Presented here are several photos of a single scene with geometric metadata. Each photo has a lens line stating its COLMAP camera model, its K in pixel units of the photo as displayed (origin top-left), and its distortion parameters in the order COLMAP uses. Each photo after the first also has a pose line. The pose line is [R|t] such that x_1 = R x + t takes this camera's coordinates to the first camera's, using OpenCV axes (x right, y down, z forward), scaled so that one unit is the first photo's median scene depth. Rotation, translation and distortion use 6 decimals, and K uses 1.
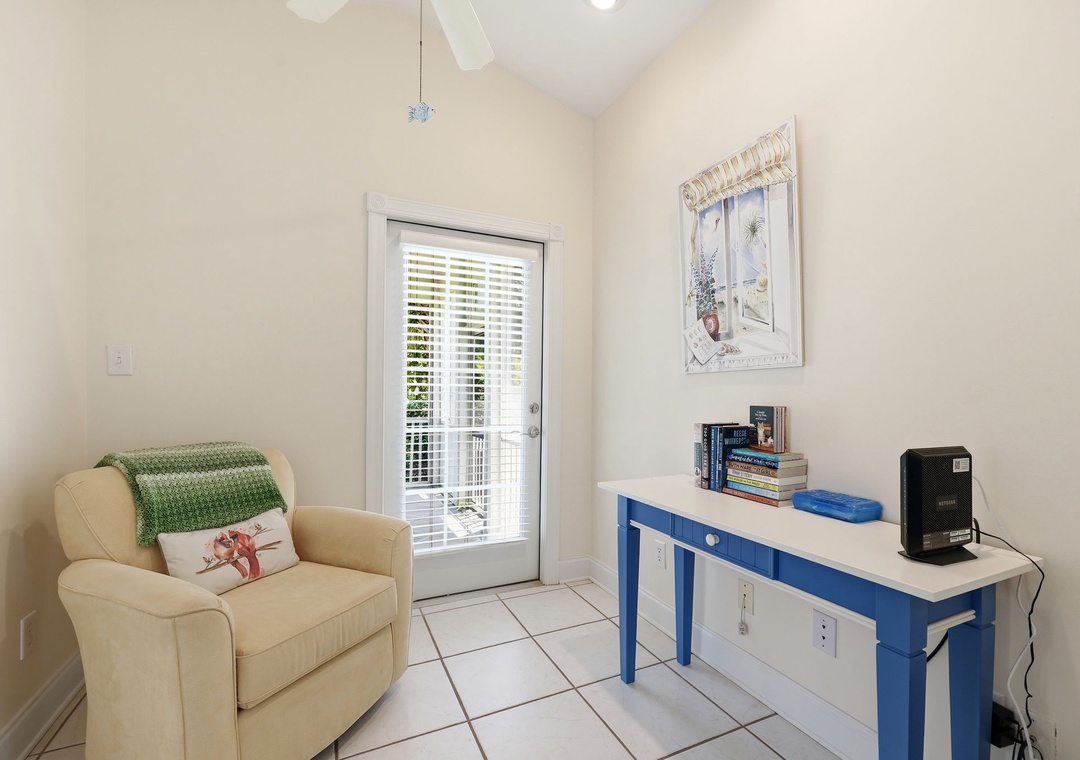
lens RADIAL K [[466.1, 0, 541.9], [0, 466.1, 388.8], [0, 0, 1]] dist [-0.001131, 0.001081]
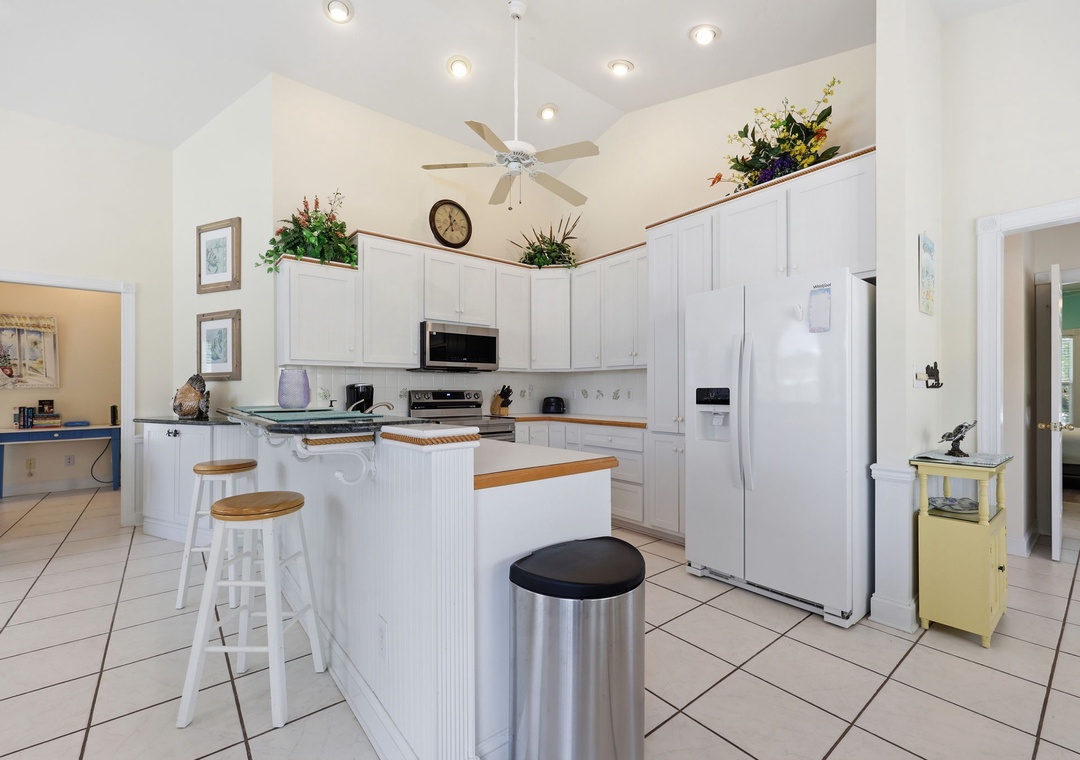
lens RADIAL K [[466.1, 0, 537.8], [0, 466.1, 389.4], [0, 0, 1]] dist [-0.001131, 0.001081]
pose [[-0.233055, -0.004633, 0.972452, -3.321904], [0.006251, 0.999961, 0.006263, -0.034373], [-0.972443, 0.007539, -0.233017, -1.516902]]
